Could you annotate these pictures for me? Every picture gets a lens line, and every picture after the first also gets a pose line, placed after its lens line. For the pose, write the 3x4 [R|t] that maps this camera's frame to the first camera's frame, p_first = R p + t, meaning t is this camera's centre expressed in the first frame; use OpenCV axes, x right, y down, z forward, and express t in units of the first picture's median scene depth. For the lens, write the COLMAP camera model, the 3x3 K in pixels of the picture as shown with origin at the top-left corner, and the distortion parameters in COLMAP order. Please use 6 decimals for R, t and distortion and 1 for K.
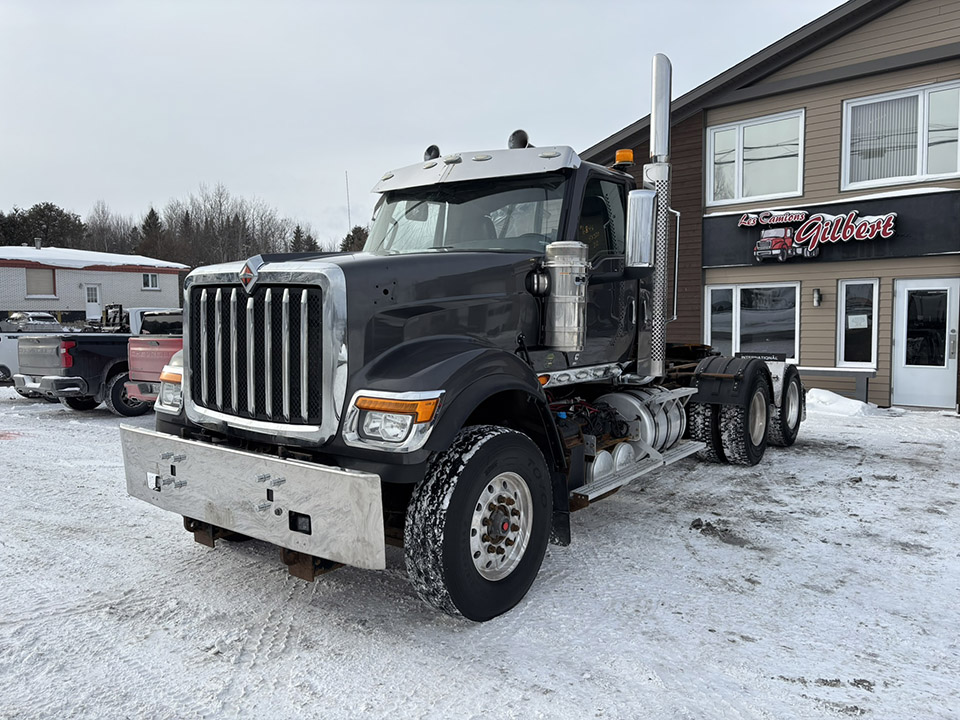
lens RADIAL K [[732.7, 0, 474.8], [0, 732.7, 364.2], [0, 0, 1]] dist [0.037694, -0.011807]
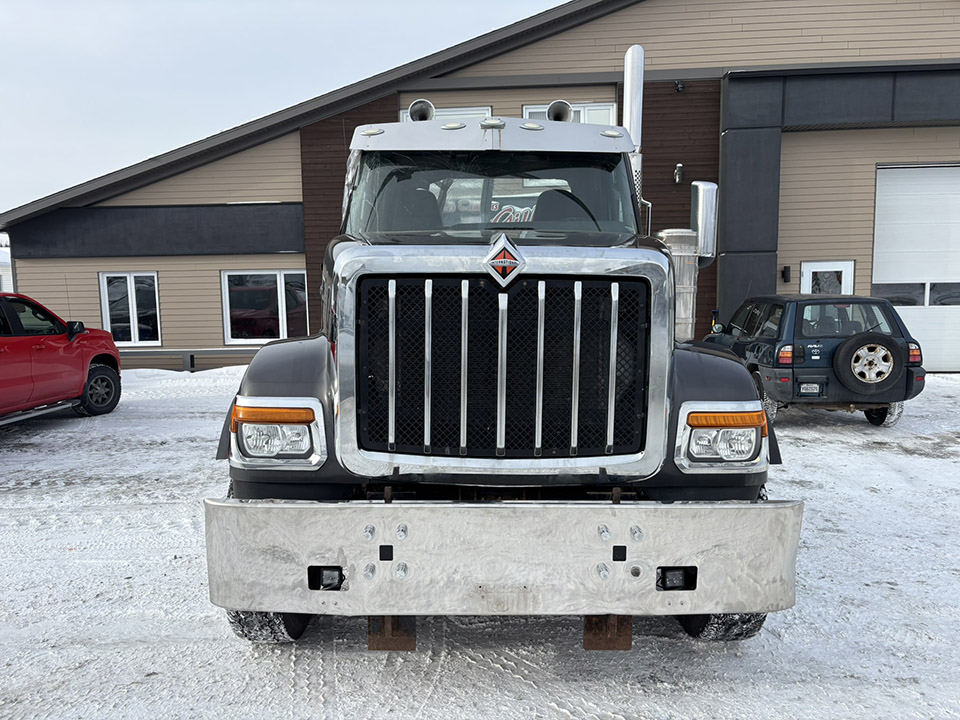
lens RADIAL K [[732.7, 0, 474.8], [0, 732.7, 364.2], [0, 0, 1]] dist [0.037694, -0.011807]
pose [[0.790780, -0.068519, 0.608254, -0.279258], [0.049614, 0.997620, 0.047879, -0.020553], [-0.610087, -0.007684, 0.792297, 0.159584]]
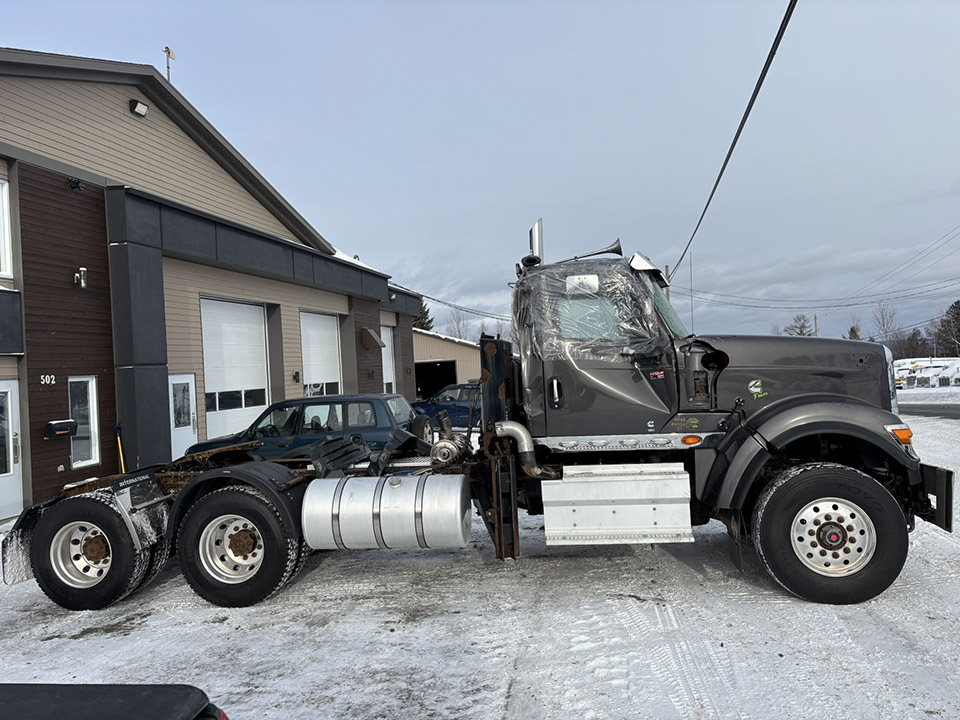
lens RADIAL K [[727.7, 0, 480.0], [0, 727.7, 360.0], [0, 0, 1]] dist [0.028281, -0.054803]
pose [[-0.498085, 0.044477, 0.865987, -0.467218], [0.117107, 0.992985, 0.016357, -0.082823], [-0.859184, 0.109560, -0.499800, 0.916894]]
